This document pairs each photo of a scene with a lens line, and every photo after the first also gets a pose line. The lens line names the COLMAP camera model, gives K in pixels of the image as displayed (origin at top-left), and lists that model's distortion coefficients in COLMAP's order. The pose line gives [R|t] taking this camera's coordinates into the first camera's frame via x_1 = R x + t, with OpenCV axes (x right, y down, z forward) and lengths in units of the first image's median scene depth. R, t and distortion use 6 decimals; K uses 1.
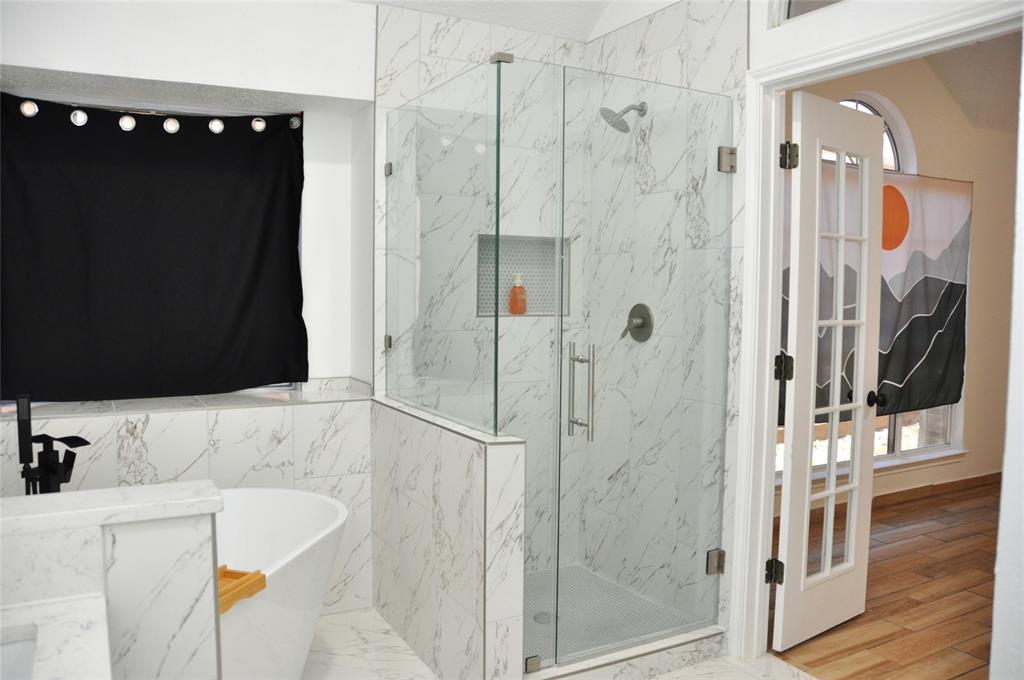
lens RADIAL K [[797.9, 0, 512.0], [0, 797.9, 340.0], [0, 0, 1]] dist [-0.165822, 0.124004]
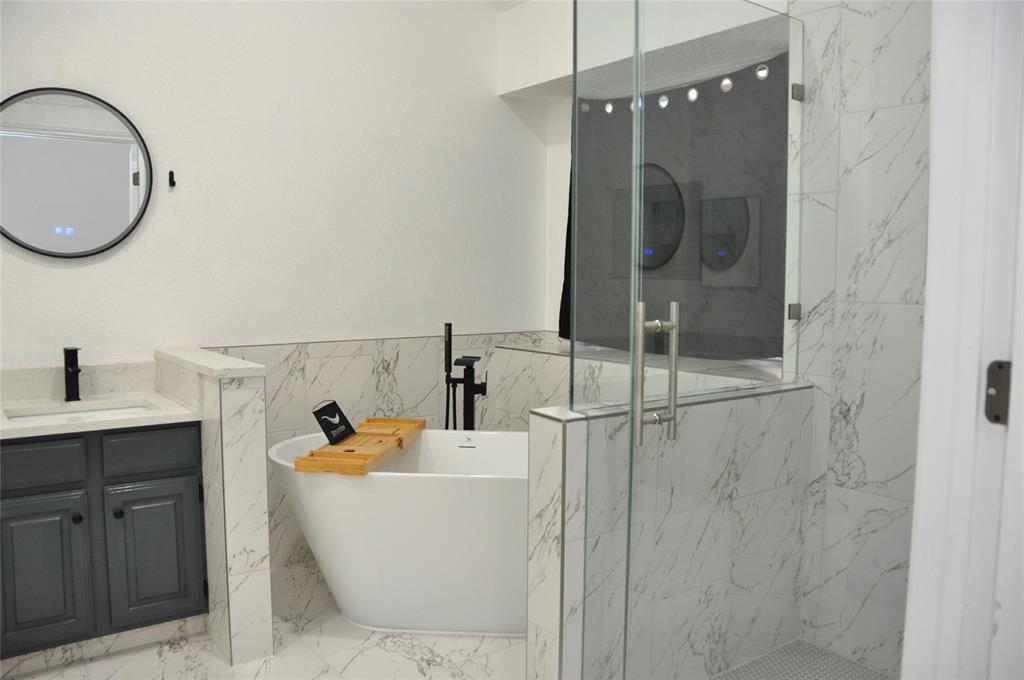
lens RADIAL K [[813.7, 0, 512.0], [0, 813.7, 340.0], [0, 0, 1]] dist [-0.161195, 0.126128]
pose [[0.144103, 0.070422, -0.987054, 0.645180], [-0.070195, 0.995679, 0.060789, 0.001949], [0.987070, 0.060526, 0.148424, 0.665750]]
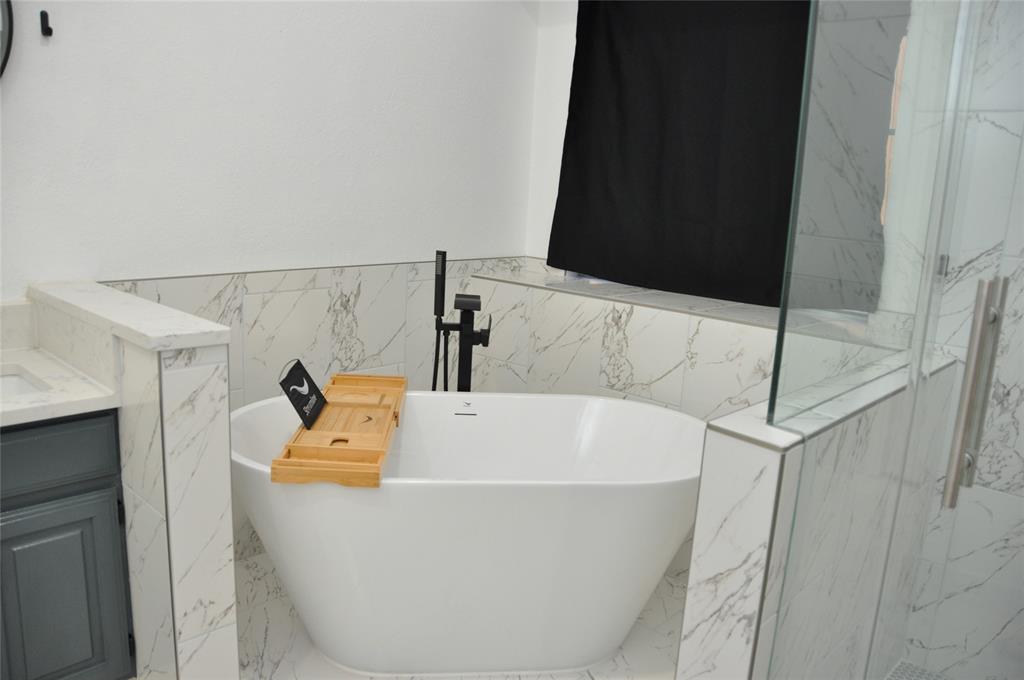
lens RADIAL K [[797.9, 0, 512.0], [0, 797.9, 340.0], [0, 0, 1]] dist [-0.165822, 0.124004]
pose [[0.319628, 0.195022, -0.927256, 0.328355], [-0.112776, 0.979464, 0.167128, -0.002465], [0.940808, 0.051154, 0.335058, 0.540581]]
